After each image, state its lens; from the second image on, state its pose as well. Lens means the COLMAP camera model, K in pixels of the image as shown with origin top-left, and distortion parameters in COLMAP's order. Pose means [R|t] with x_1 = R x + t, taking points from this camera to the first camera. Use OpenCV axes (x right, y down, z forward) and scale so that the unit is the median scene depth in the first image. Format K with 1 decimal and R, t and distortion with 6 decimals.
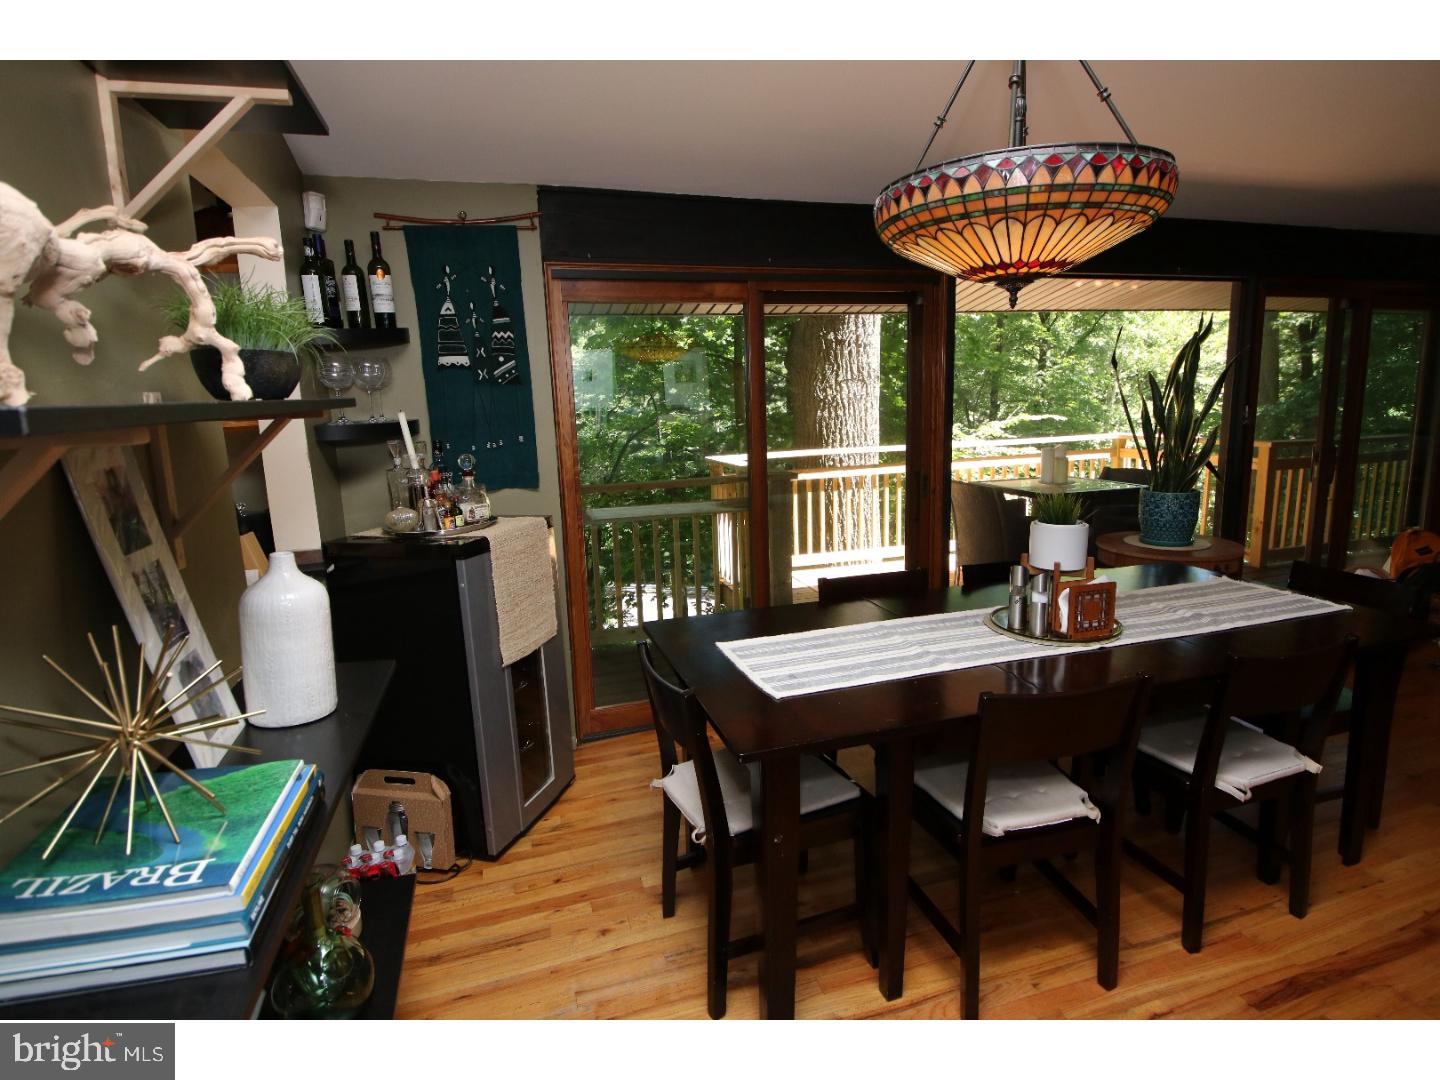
lens RADIAL K [[780.8, 0, 720.0], [0, 780.8, 540.0], [0, 0, 1]] dist [0.042932, -0.000014]
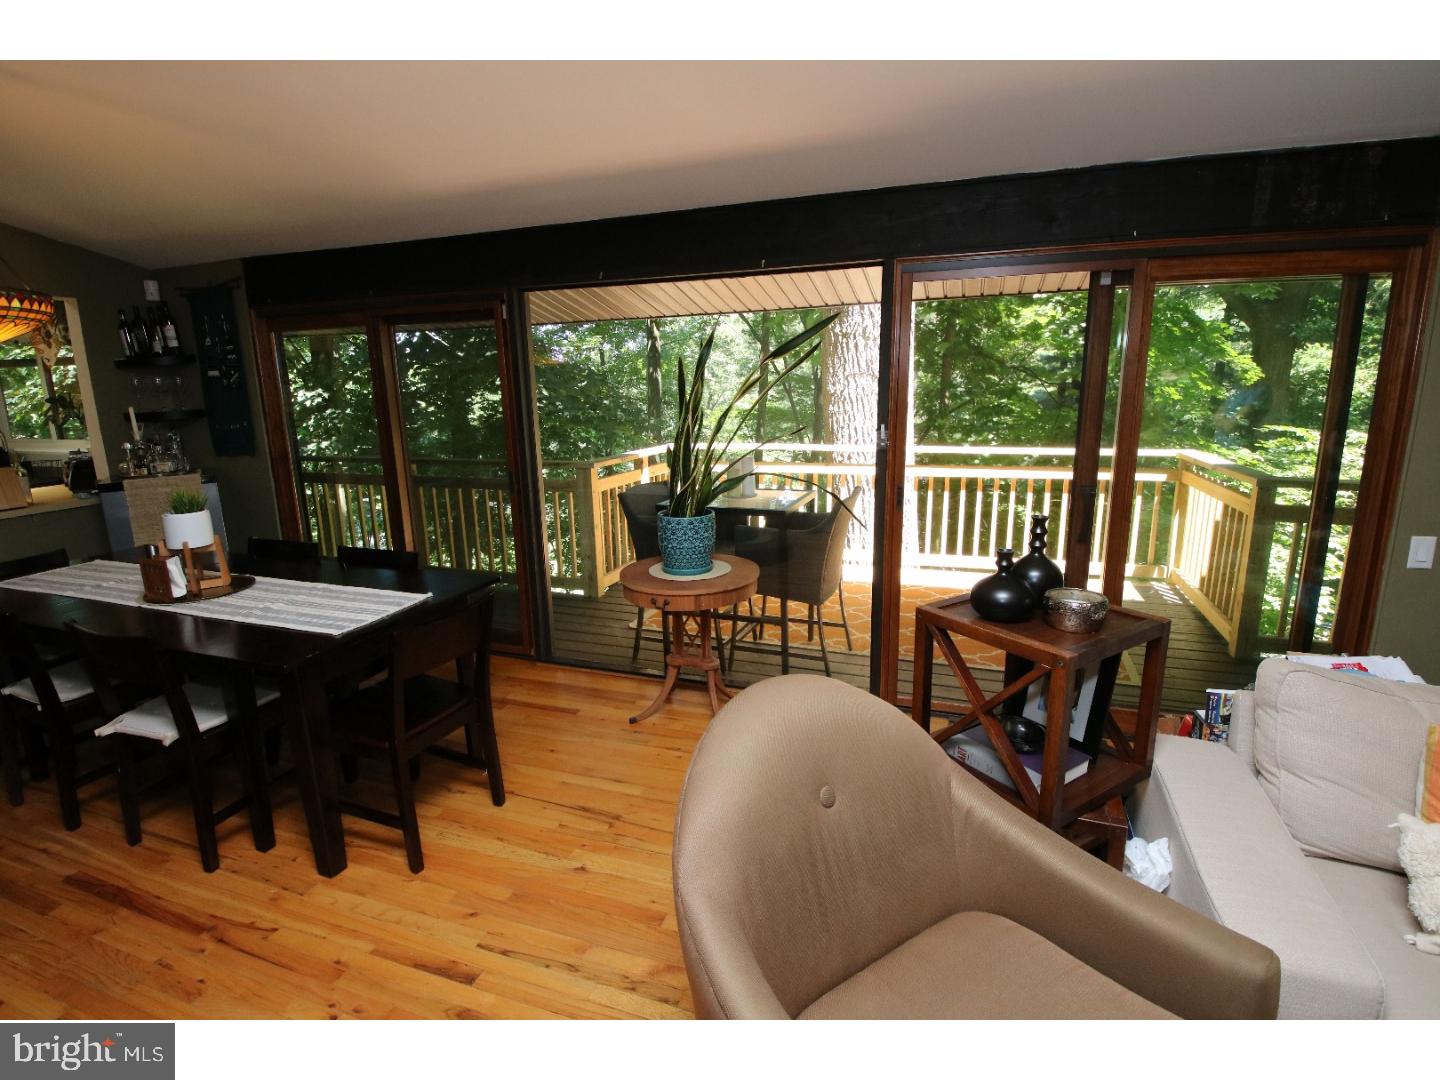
lens RADIAL K [[704.0, 0, 720.0], [0, 704.0, 540.0], [0, 0, 1]] dist [-0.000630, 0.000165]
pose [[0.777411, 0.143614, -0.612378, 0.603069], [-0.115681, 0.989623, 0.085228, -0.057476], [0.618264, 0.004583, 0.785957, 0.218891]]
